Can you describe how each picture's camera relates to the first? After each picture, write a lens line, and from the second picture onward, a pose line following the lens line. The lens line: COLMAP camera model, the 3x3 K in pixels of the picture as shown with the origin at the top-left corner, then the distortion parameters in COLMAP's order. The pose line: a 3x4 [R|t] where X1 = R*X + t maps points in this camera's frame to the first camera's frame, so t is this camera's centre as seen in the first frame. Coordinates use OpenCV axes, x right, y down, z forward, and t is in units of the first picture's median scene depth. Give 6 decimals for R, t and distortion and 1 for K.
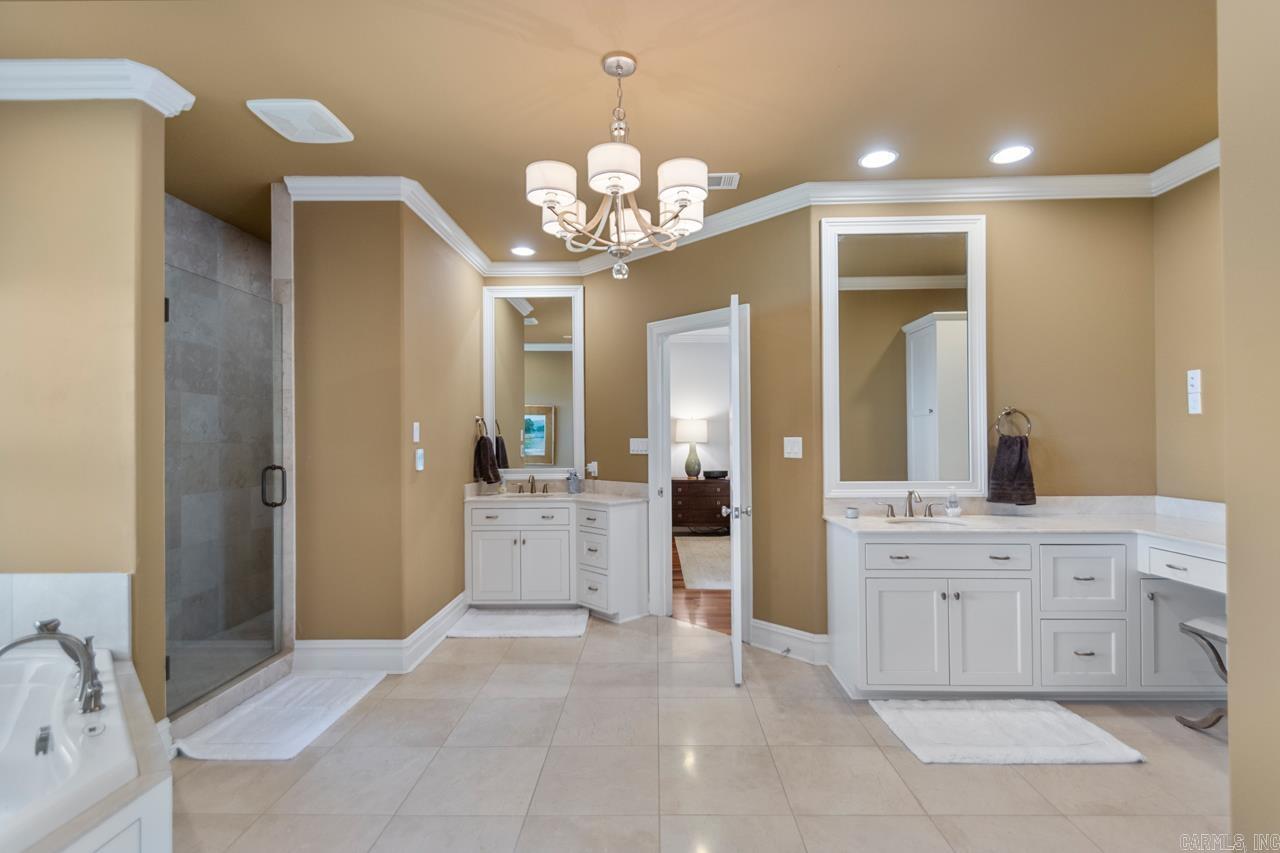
lens RADIAL K [[587.6, 0, 652.7], [0, 587.6, 437.1], [0, 0, 1]] dist [-0.007593, -0.007943]
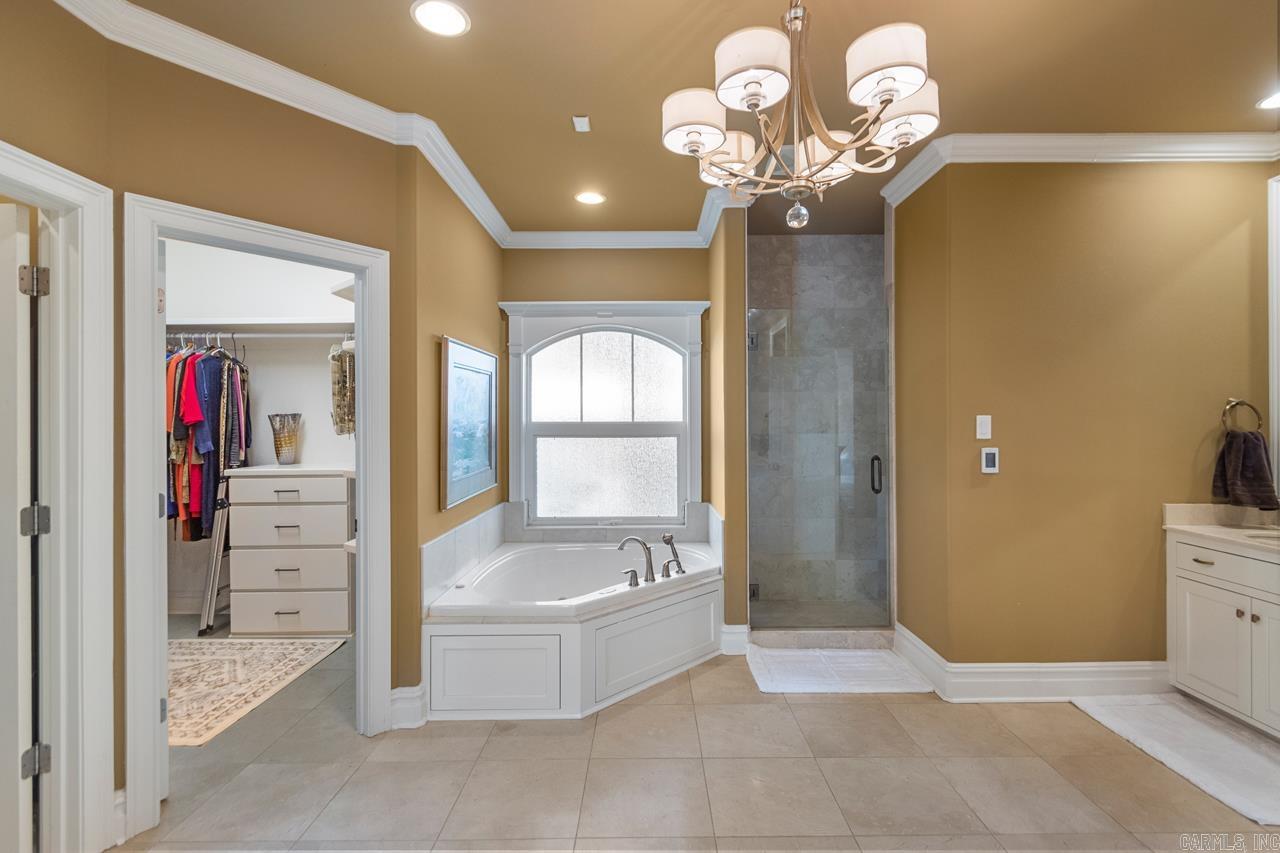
lens RADIAL K [[587.6, 0, 645.5], [0, 587.6, 424.4], [0, 0, 1]] dist [-0.007593, -0.007943]
pose [[-0.008516, 0.010902, -0.999904, 0.456676], [0.005161, 0.999928, 0.010858, -0.025380], [0.999950, -0.005068, -0.008572, 0.552590]]
